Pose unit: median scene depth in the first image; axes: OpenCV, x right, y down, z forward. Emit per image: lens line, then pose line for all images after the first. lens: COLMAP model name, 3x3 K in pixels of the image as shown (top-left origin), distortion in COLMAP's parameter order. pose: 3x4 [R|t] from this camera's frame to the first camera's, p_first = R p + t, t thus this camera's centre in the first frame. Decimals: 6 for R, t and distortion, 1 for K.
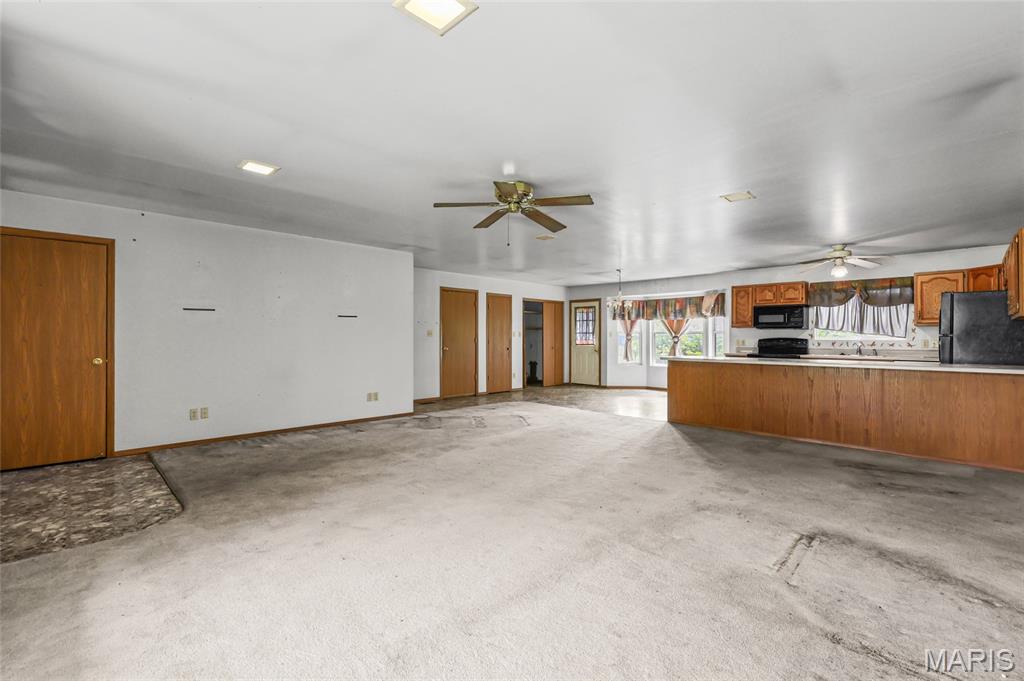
lens RADIAL K [[446.8, 0, 511.4], [0, 446.8, 337.8], [0, 0, 1]] dist [0.003823, 0.000470]
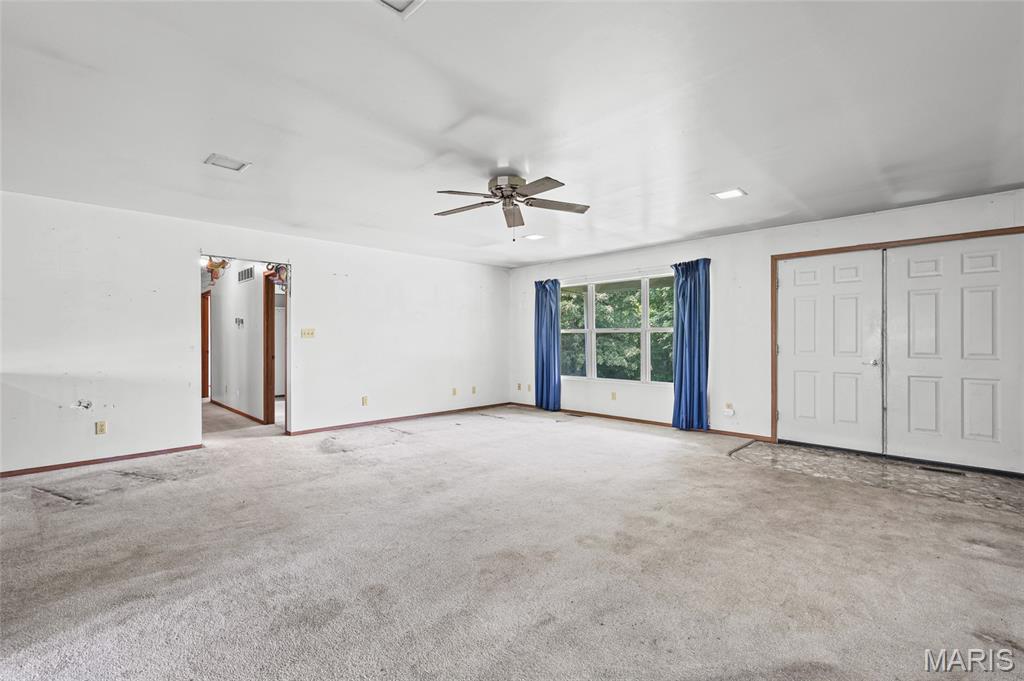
lens RADIAL K [[446.8, 0, 512.3], [0, 446.8, 338.3], [0, 0, 1]] dist [0.003823, 0.000470]
pose [[-0.999988, -0.001706, 0.004545, -0.003913], [-0.001728, 0.999986, -0.004943, 0.000800], [-0.004537, -0.004951, -0.999977, 0.958128]]
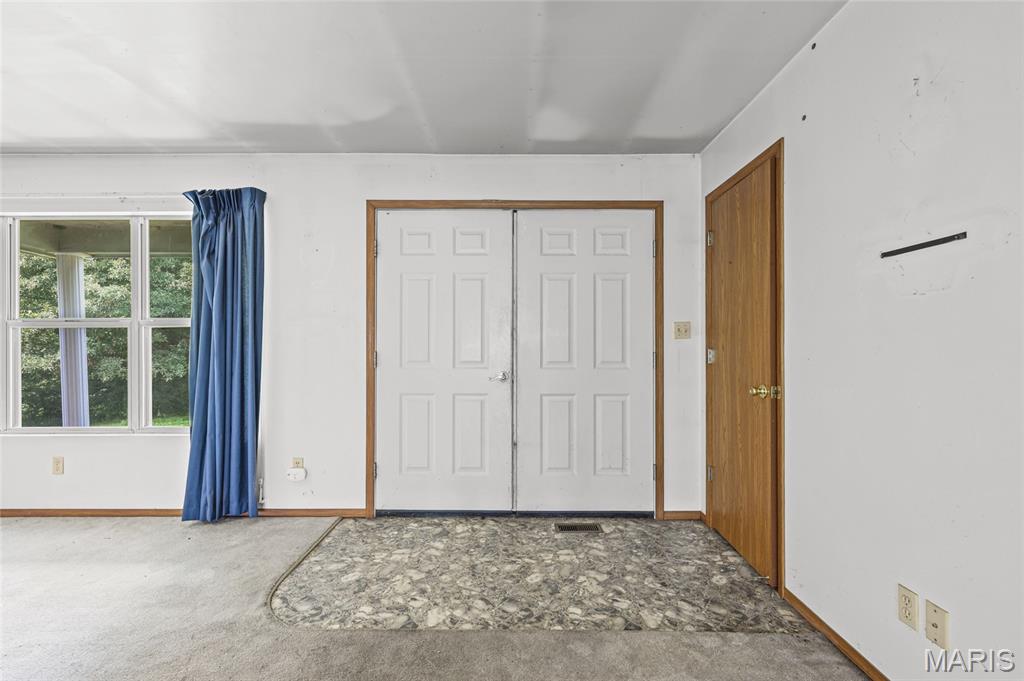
lens RADIAL K [[446.8, 0, 512.4], [0, 446.8, 343.9], [0, 0, 1]] dist [0.003823, 0.000470]
pose [[-0.707846, -0.001838, -0.706365, -0.203978], [-0.001302, 0.999998, -0.001296, 0.000333], [0.706366, 0.000002, -0.707847, 0.652251]]
